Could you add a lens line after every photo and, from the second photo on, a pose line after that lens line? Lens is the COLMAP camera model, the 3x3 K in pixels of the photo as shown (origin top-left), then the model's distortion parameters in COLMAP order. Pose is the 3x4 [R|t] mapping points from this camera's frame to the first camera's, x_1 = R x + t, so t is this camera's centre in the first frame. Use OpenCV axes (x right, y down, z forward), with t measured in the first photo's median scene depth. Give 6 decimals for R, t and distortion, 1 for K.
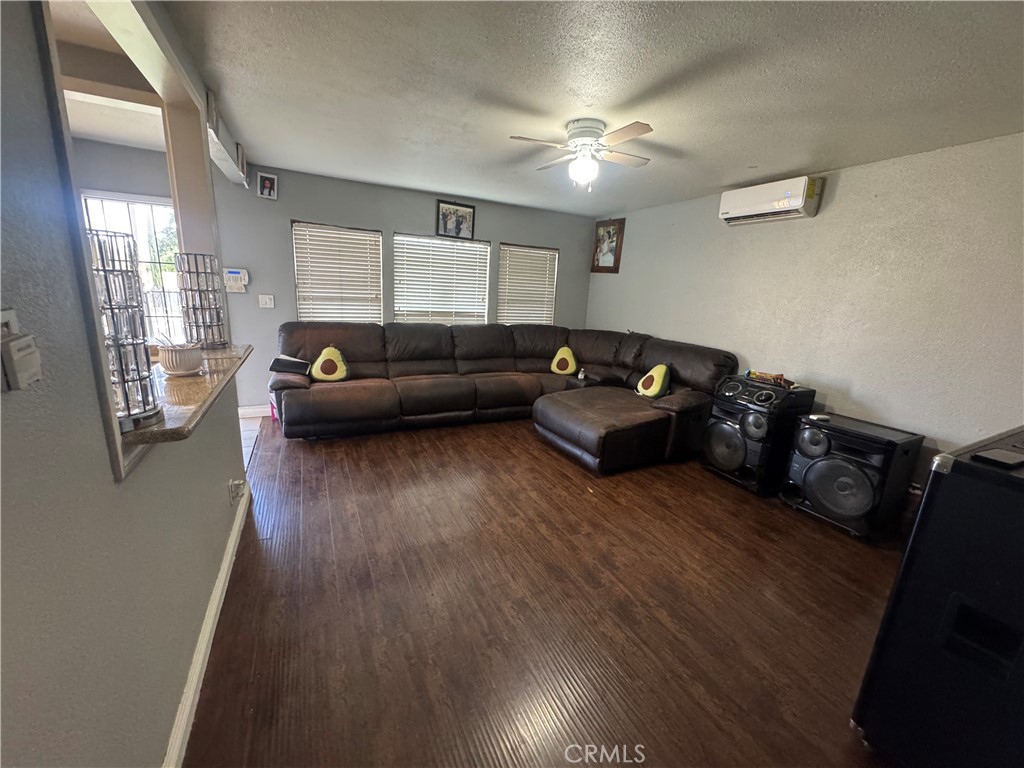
lens RADIAL K [[411.3, 0, 516.0], [0, 411.3, 387.0], [0, 0, 1]] dist [-0.003917, 0.000815]
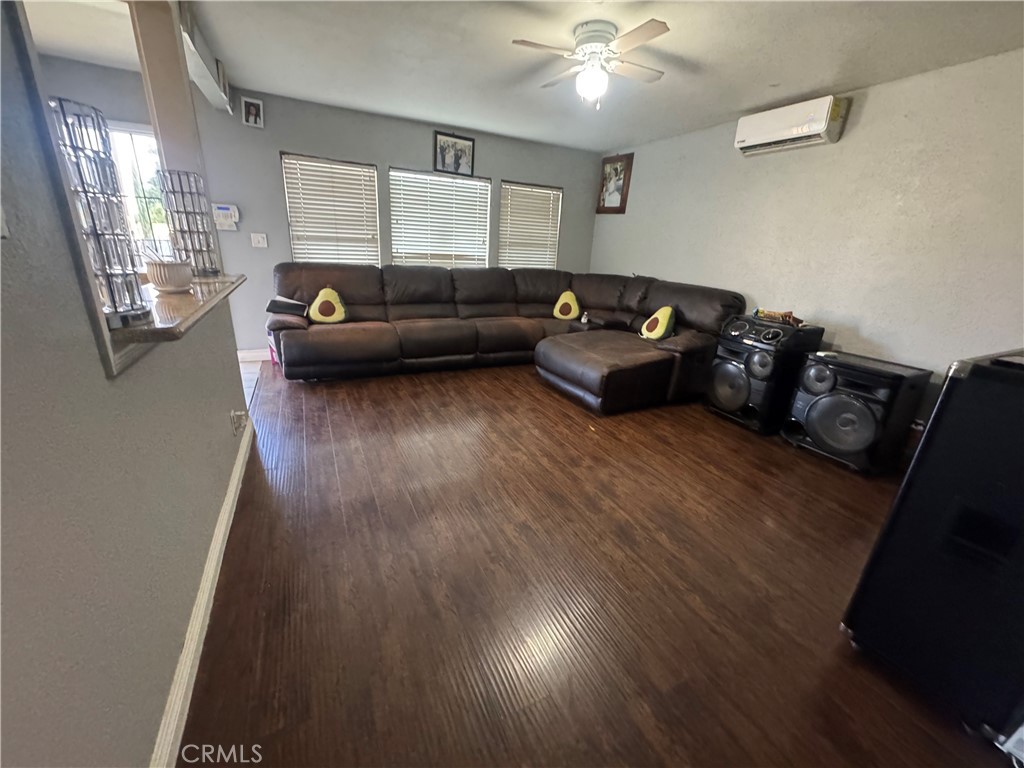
lens RADIAL K [[411.3, 0, 516.2], [0, 411.3, 387.3], [0, 0, 1]] dist [-0.003917, 0.000815]
pose [[0.999996, 0.001576, -0.002269, -0.002159], [-0.001342, 0.995017, 0.099692, 0.051588], [0.002414, -0.099689, 0.995016, 0.011042]]
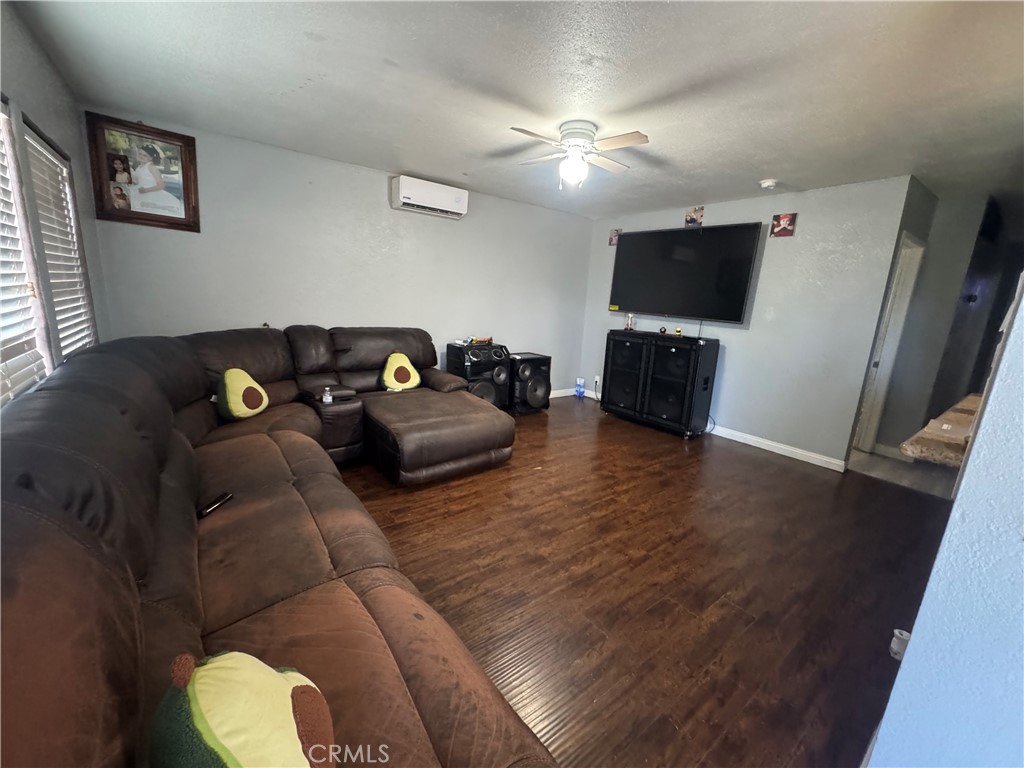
lens RADIAL K [[411.3, 0, 512.5], [0, 411.3, 384.1], [0, 0, 1]] dist [-0.003917, 0.000815]
pose [[-0.182908, -0.272354, 0.944652, -0.777942], [0.164455, 0.938847, 0.302523, -0.300112], [-0.969278, 0.210687, -0.126933, 1.164356]]
